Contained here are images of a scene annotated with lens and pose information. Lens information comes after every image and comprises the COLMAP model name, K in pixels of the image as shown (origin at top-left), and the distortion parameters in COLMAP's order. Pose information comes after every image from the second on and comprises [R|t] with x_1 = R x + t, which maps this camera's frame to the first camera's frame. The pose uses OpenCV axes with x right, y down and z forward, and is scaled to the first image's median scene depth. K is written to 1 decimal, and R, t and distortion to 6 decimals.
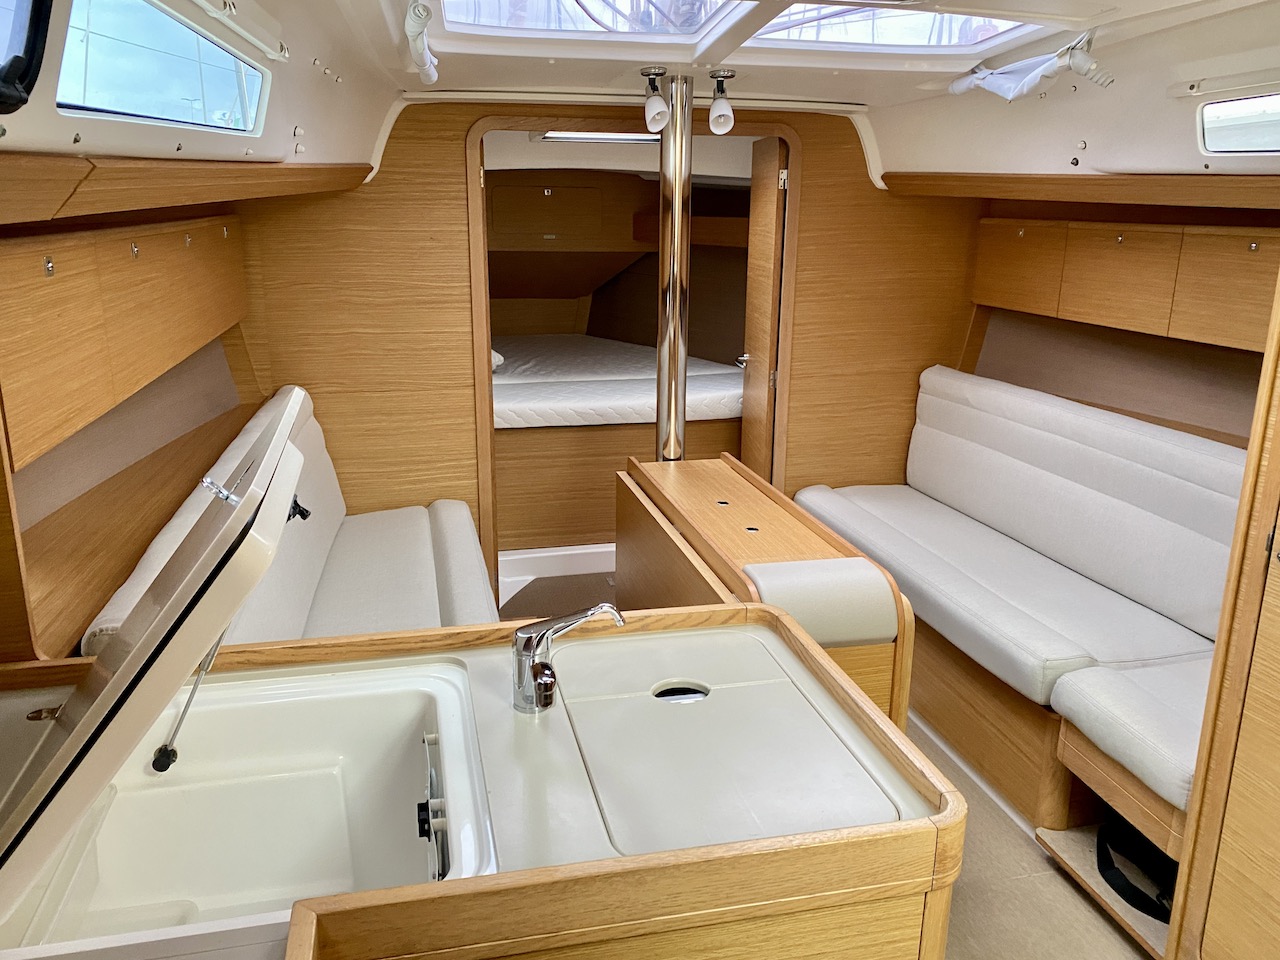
lens RADIAL K [[1026.1, 0, 640.0], [0, 1026.1, 480.0], [0, 0, 1]] dist [0.006782, 0.002911]
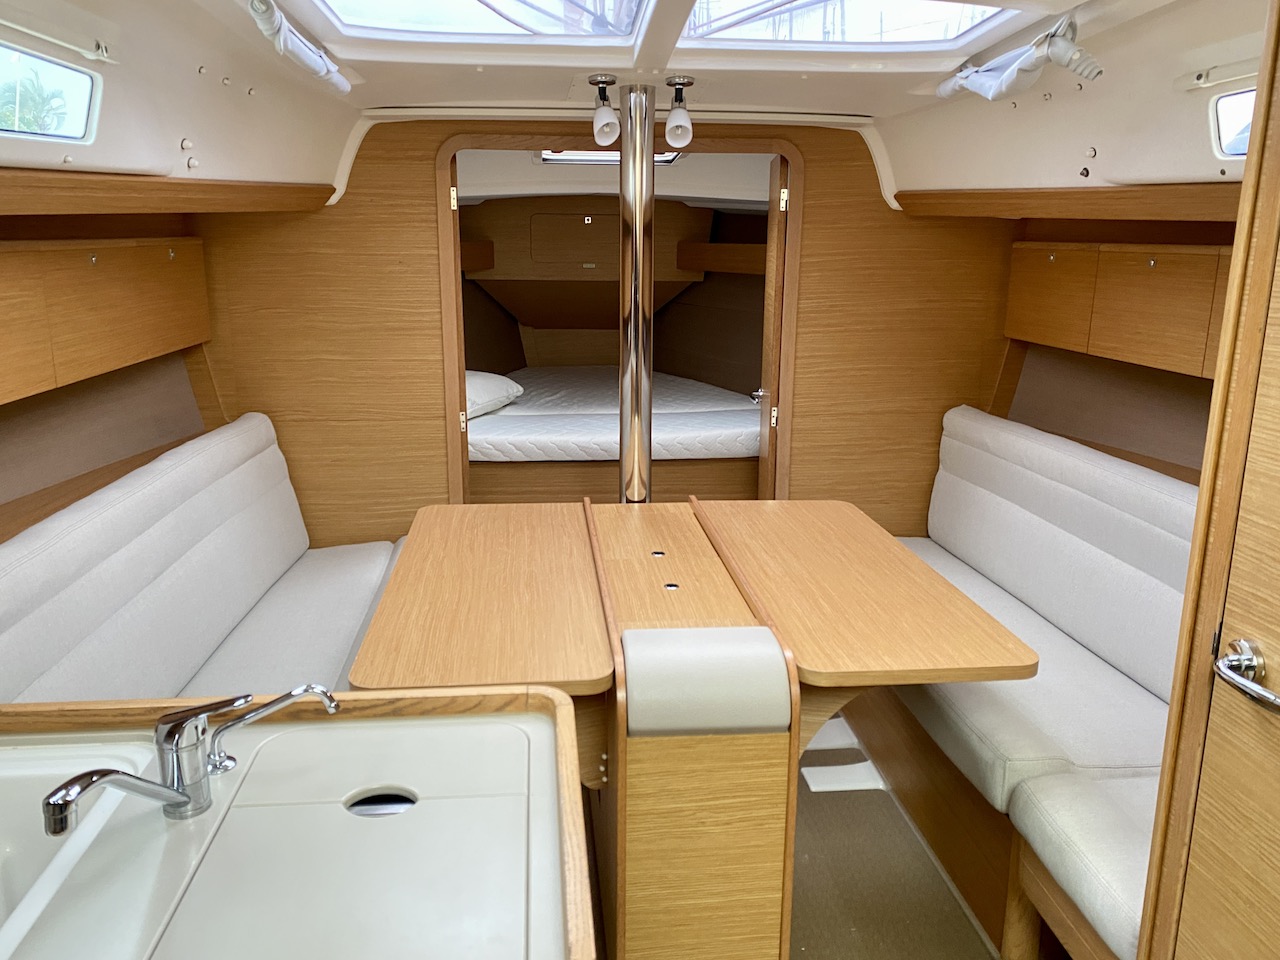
lens RADIAL K [[1013.6, 0, 640.0], [0, 1013.6, 480.0], [0, 0, 1]] dist [0.012285, -0.002487]
pose [[0.990417, 0.030037, -0.134807, 0.156363], [-0.034143, 0.999018, -0.028249, -0.013945], [0.133826, 0.032581, 0.990469, 0.102492]]
